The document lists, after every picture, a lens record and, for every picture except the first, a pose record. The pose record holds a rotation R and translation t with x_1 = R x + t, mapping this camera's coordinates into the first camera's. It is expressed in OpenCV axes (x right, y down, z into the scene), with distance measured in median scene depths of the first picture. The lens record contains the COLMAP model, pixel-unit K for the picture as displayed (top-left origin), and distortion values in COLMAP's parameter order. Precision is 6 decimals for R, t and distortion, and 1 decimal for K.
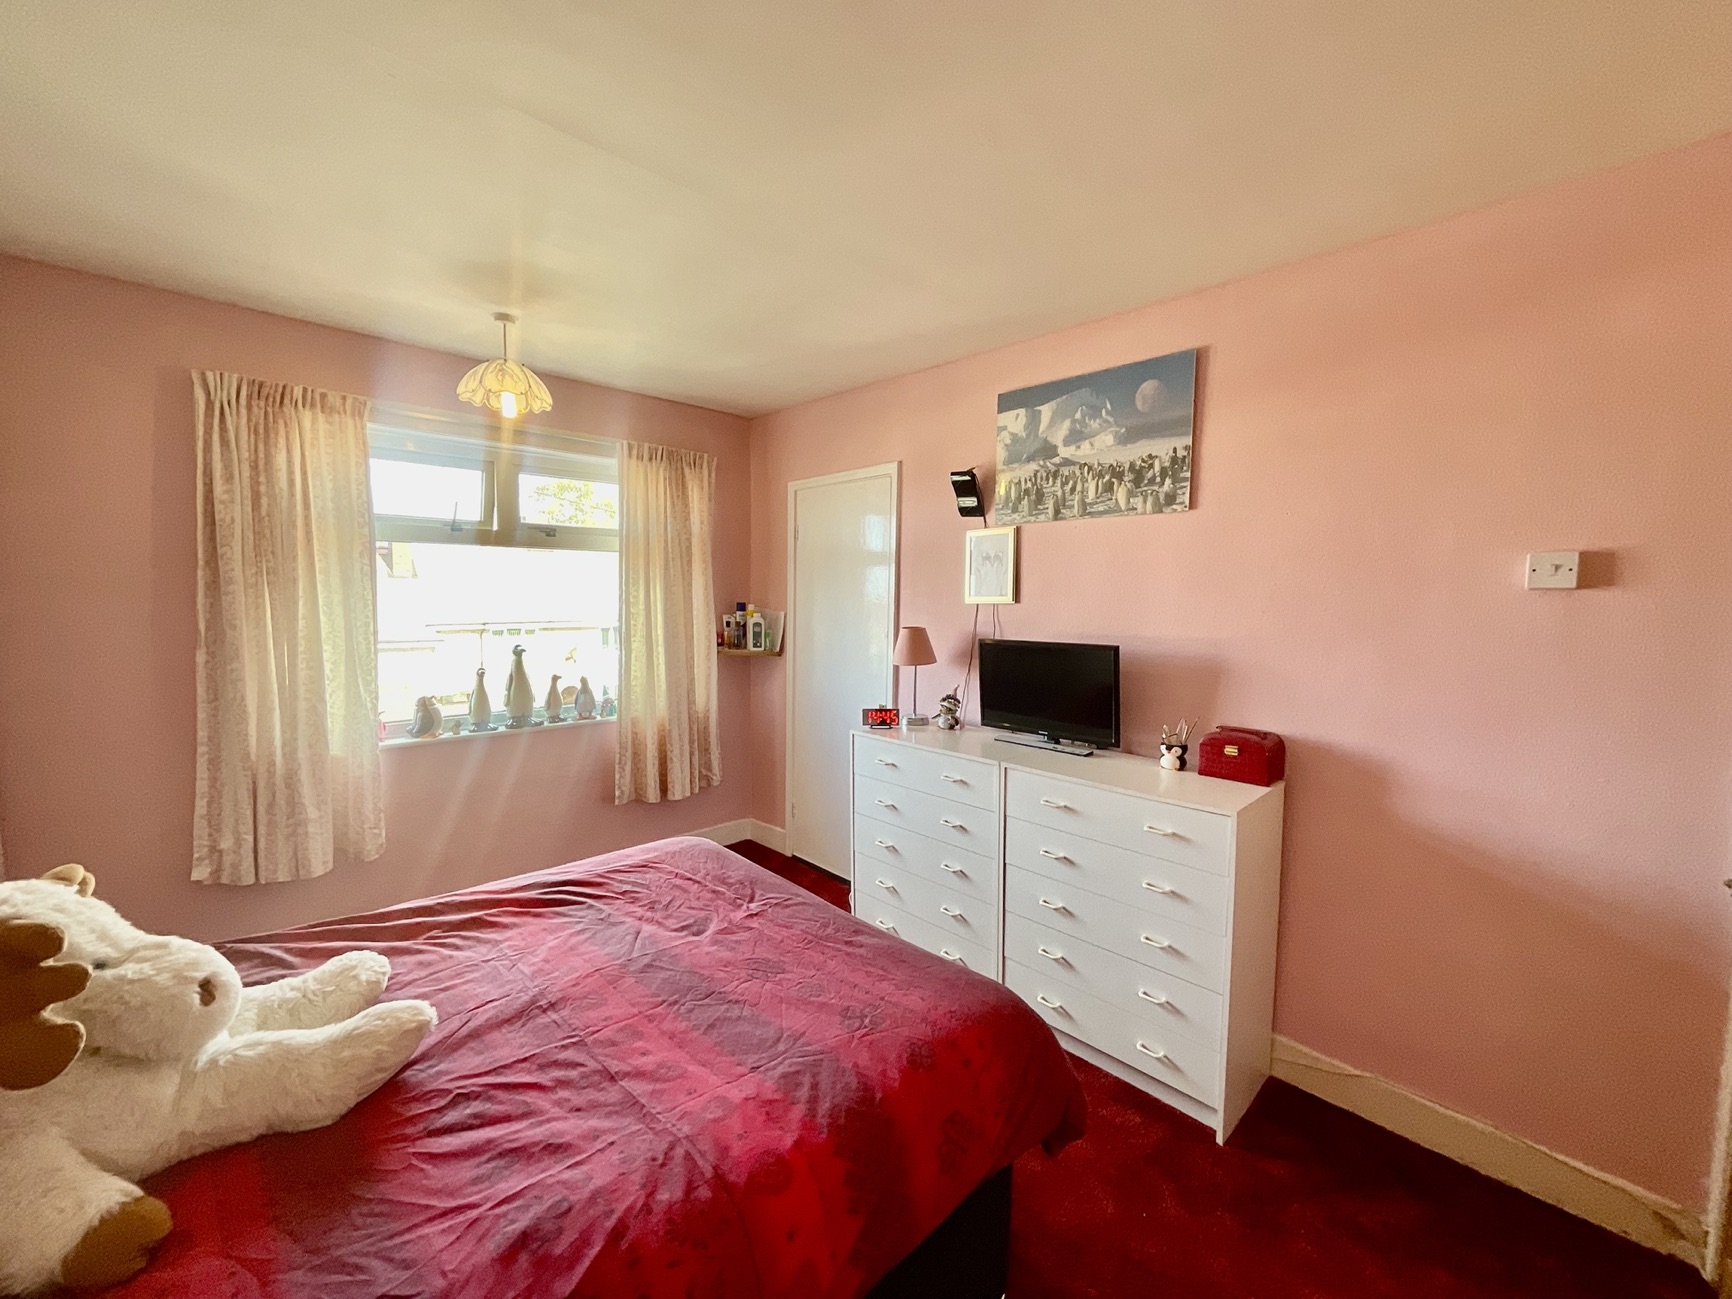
lens RADIAL K [[699.2, 0, 866.0], [0, 699.2, 649.5], [0, 0, 1]] dist [-0.002973, -0.000337]
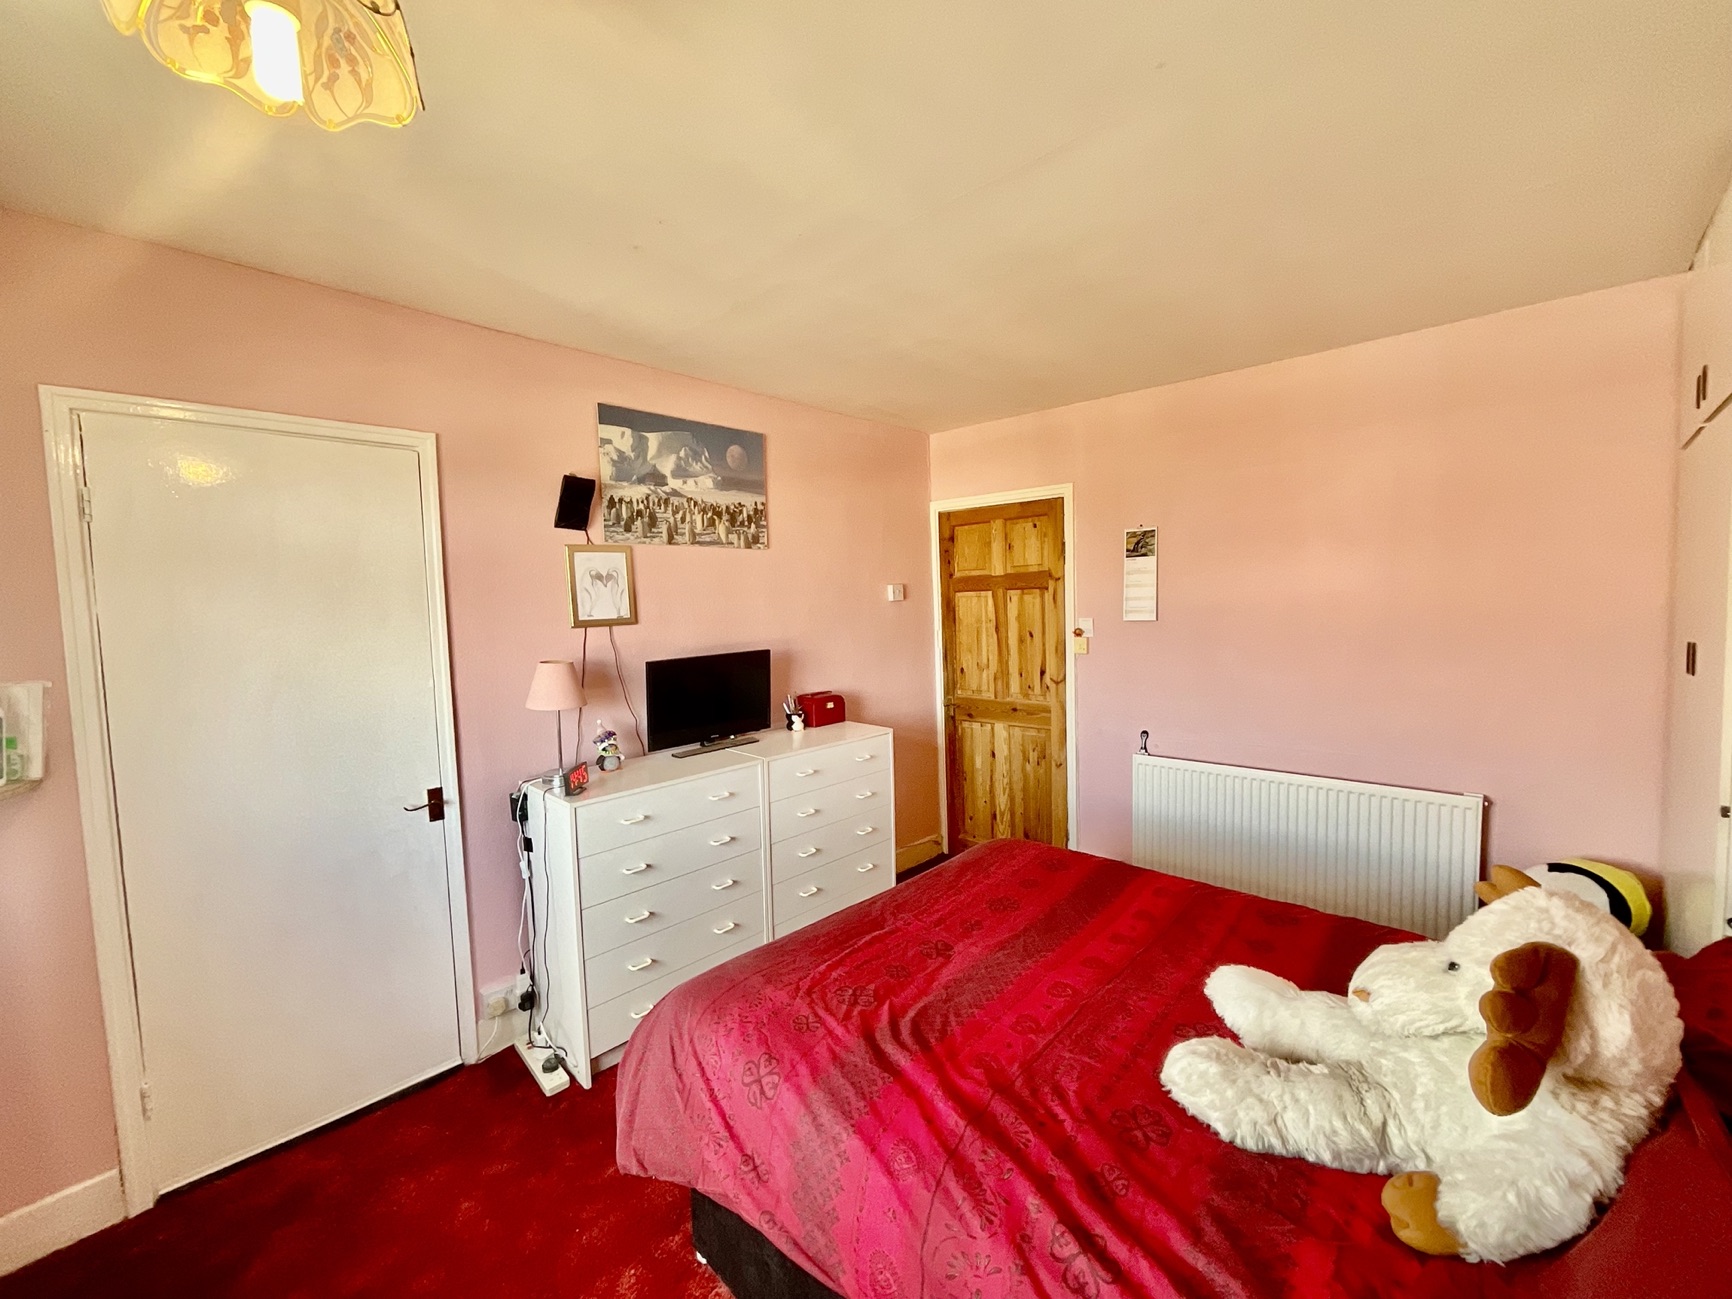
lens RADIAL K [[699.2, 0, 866.0], [0, 699.2, 649.5], [0, 0, 1]] dist [-0.002973, -0.000337]
pose [[-0.040353, -0.075761, 0.996309, -0.850367], [0.110507, 0.990666, 0.079808, -0.079557], [-0.993056, 0.113319, -0.031605, 0.773368]]
